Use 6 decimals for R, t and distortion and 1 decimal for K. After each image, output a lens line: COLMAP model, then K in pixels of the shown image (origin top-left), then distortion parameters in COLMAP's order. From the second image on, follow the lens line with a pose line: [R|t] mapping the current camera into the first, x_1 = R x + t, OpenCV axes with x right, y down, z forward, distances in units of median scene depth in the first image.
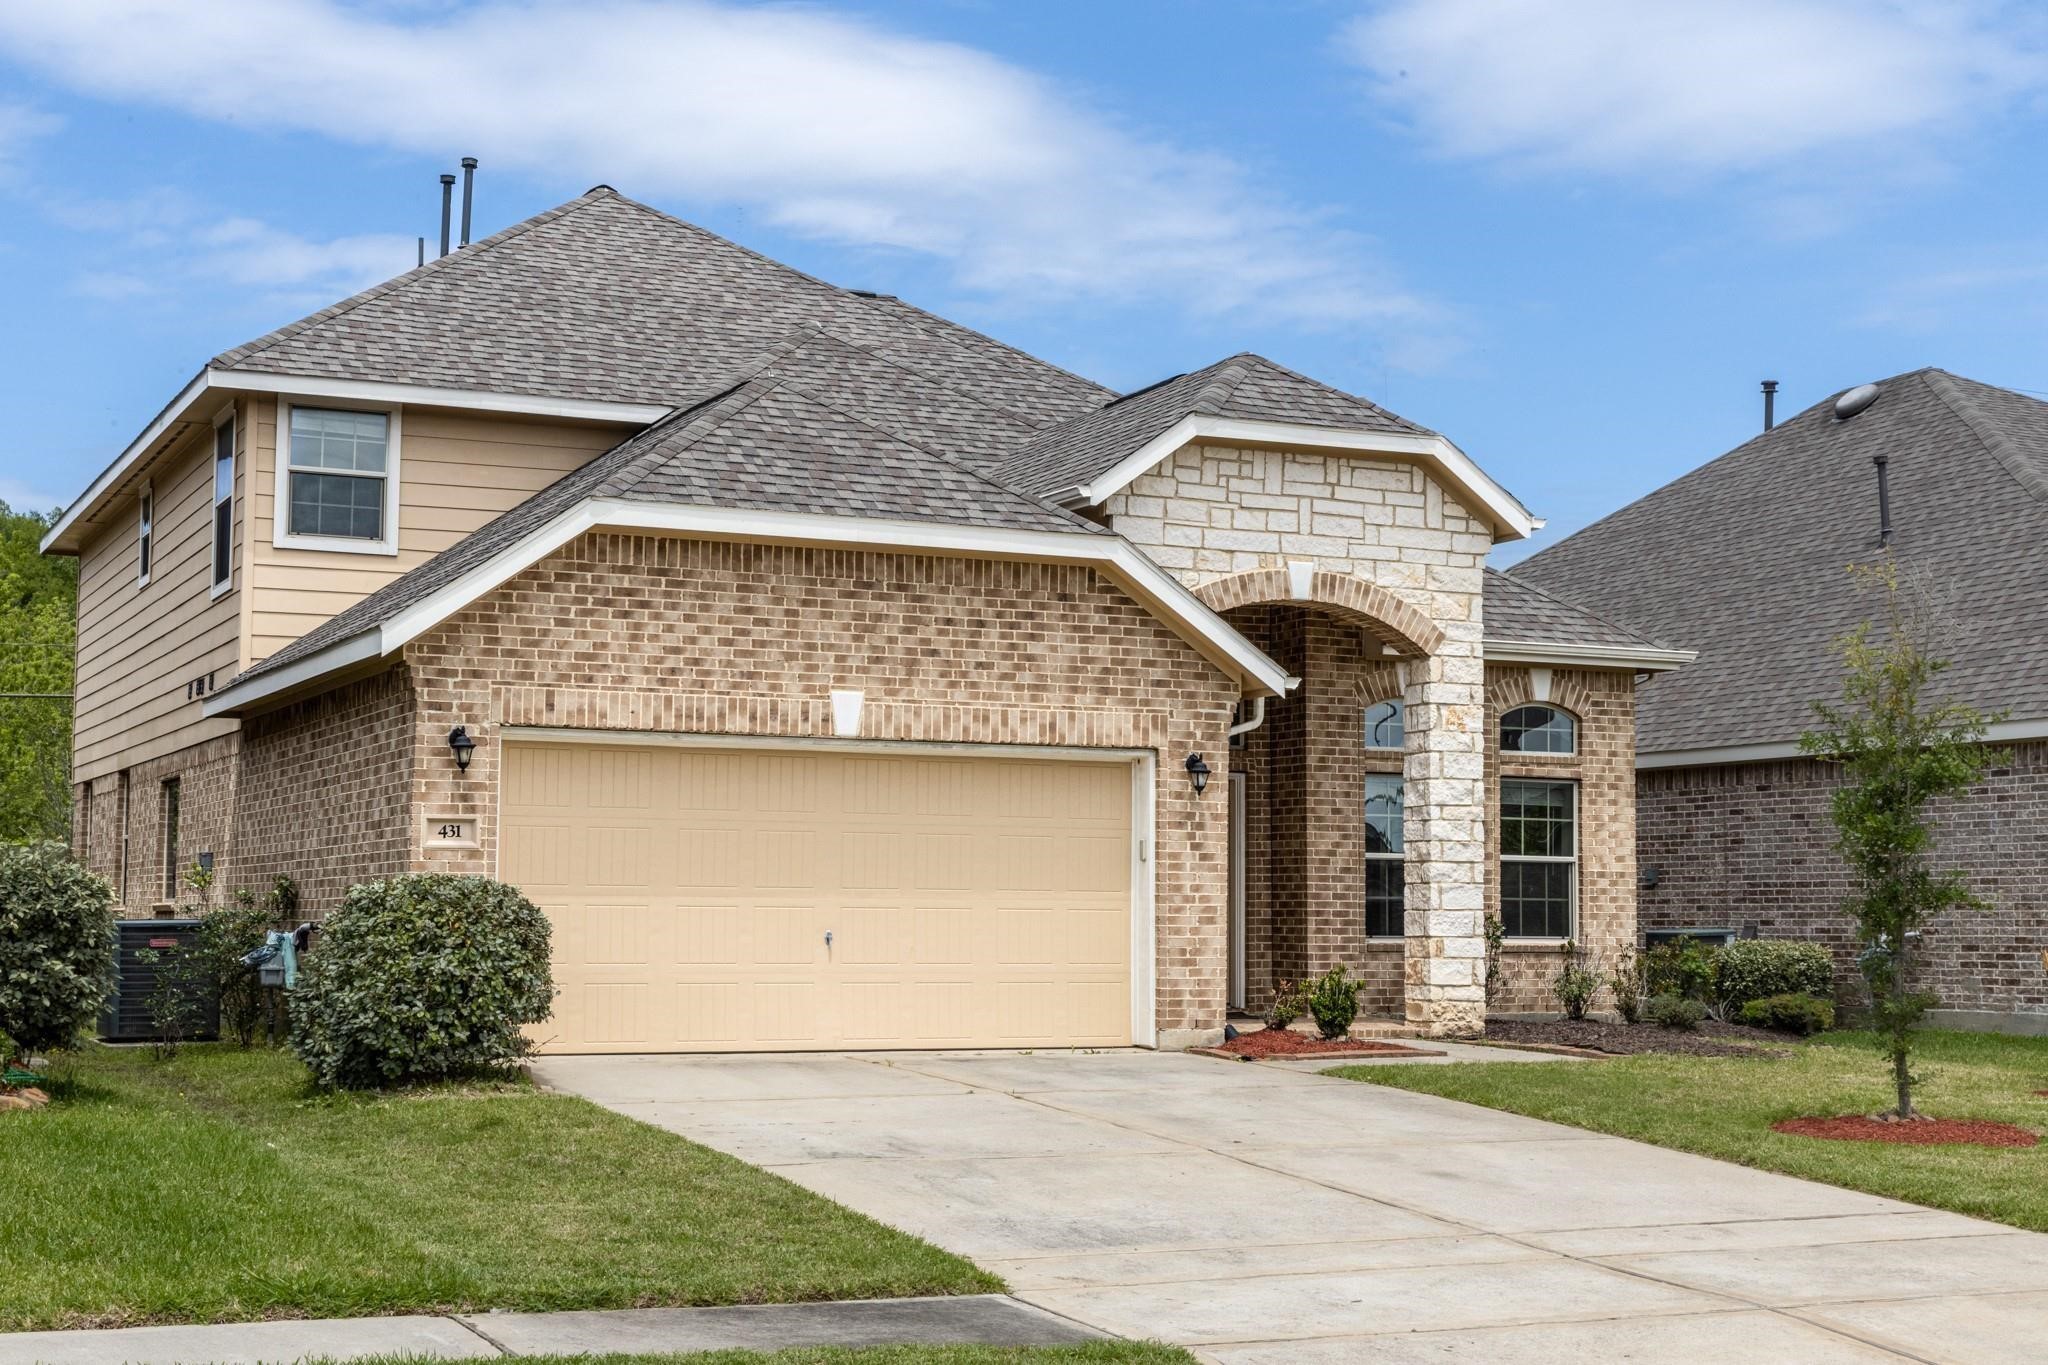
lens RADIAL K [[2857.9, 0, 1024.0], [0, 2857.9, 682.5], [0, 0, 1]] dist [0.005605, 0.040723]
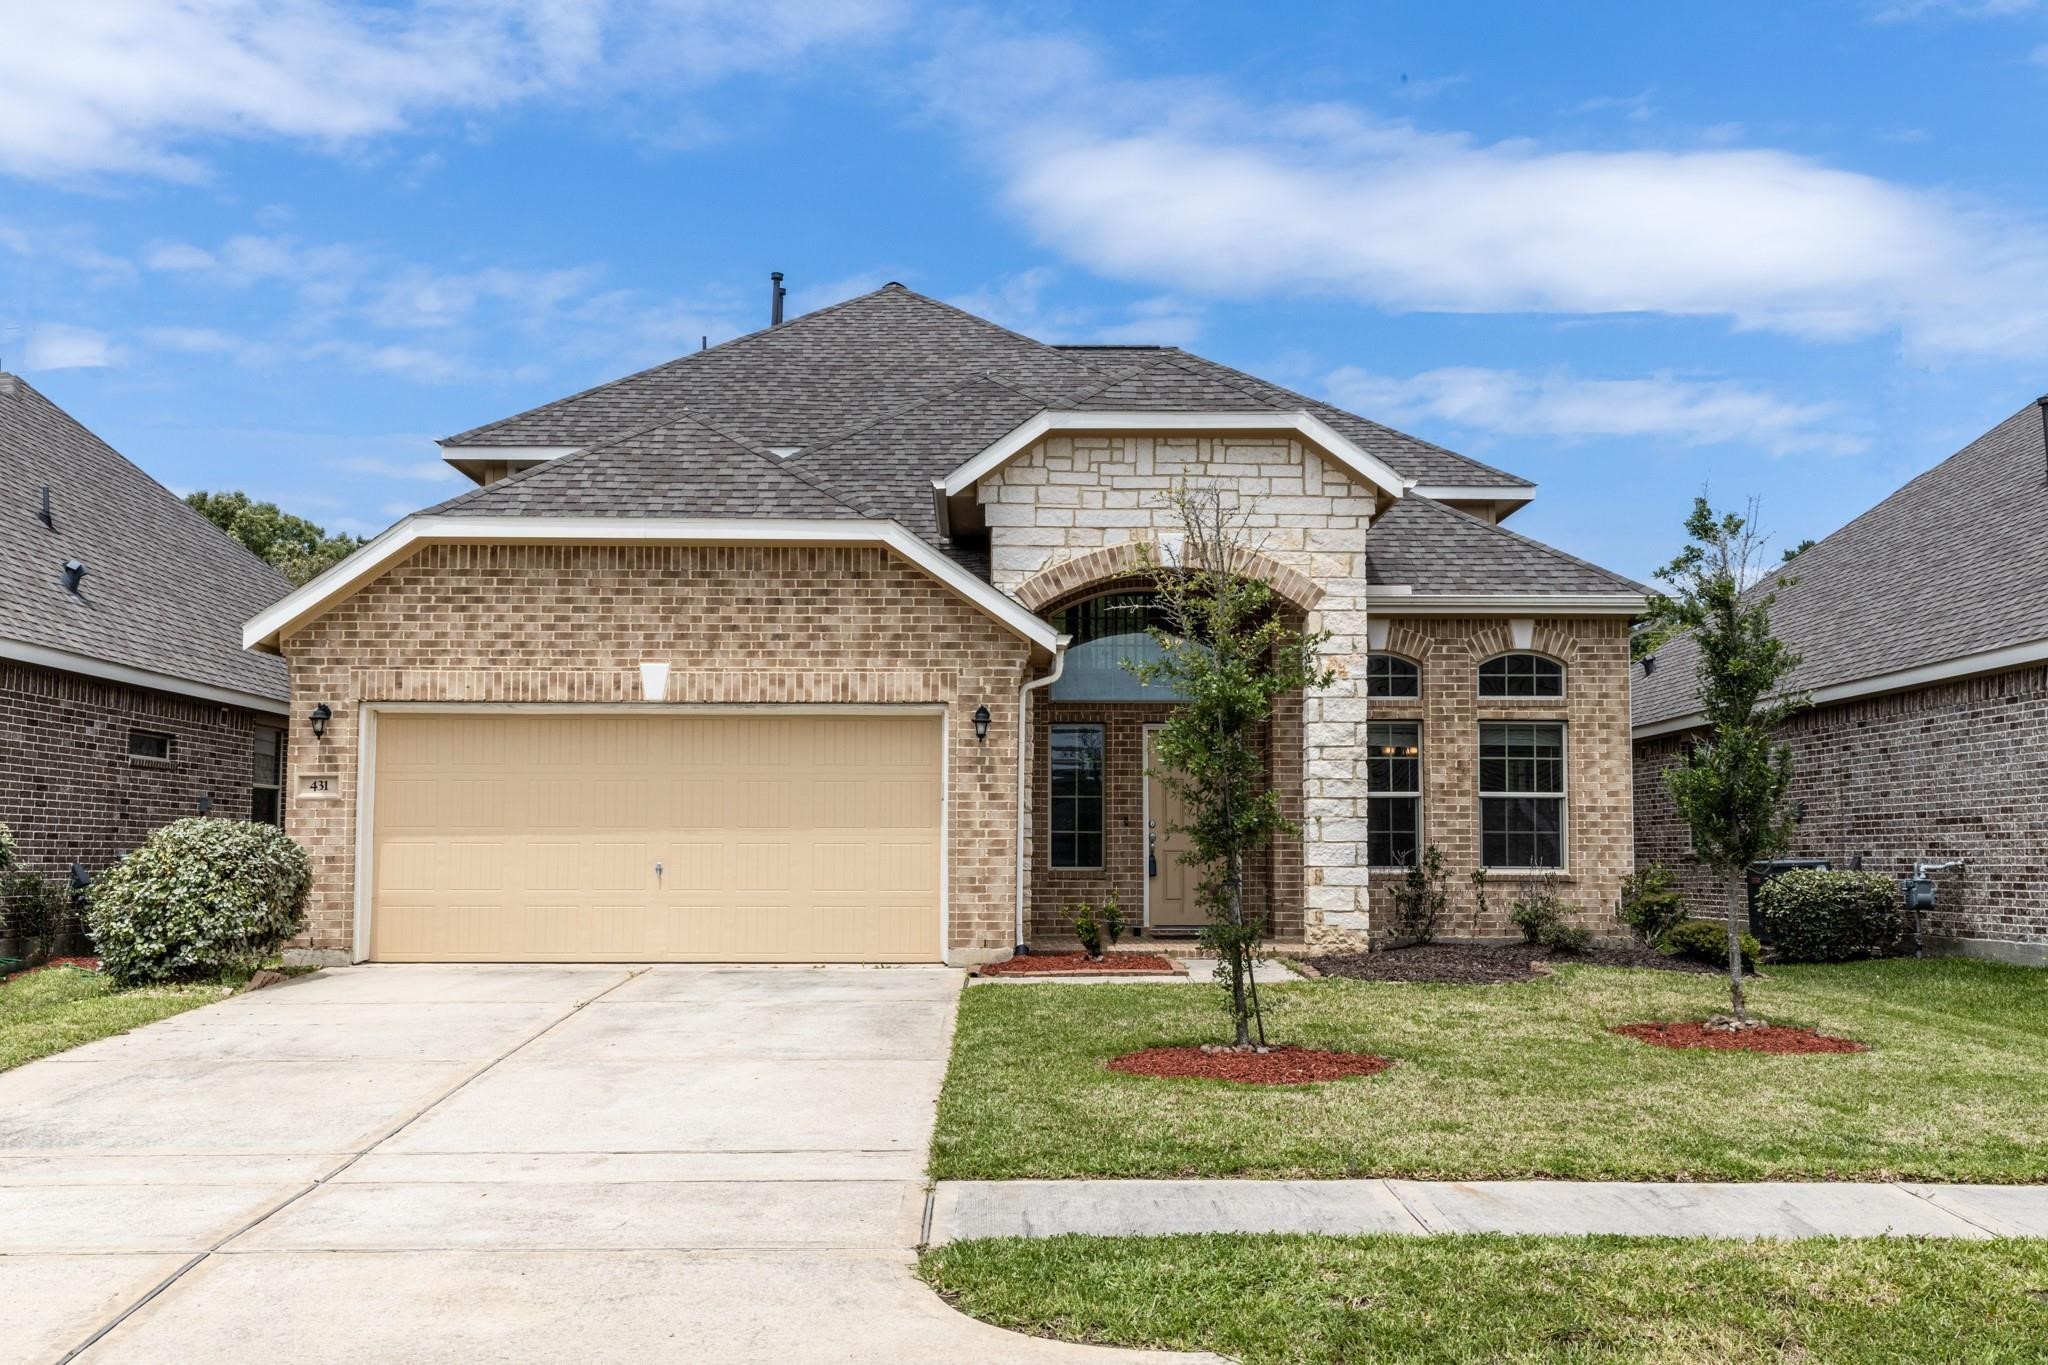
lens RADIAL K [[2091.2, 0, 1024.0], [0, 2091.2, 682.5], [0, 0, 1]] dist [0.026416, 0.000911]
pose [[0.909816, -0.039497, -0.413128, 0.421762], [0.038821, 0.999196, -0.010034, 0.024754], [0.413192, -0.006909, 0.910618, 0.249963]]
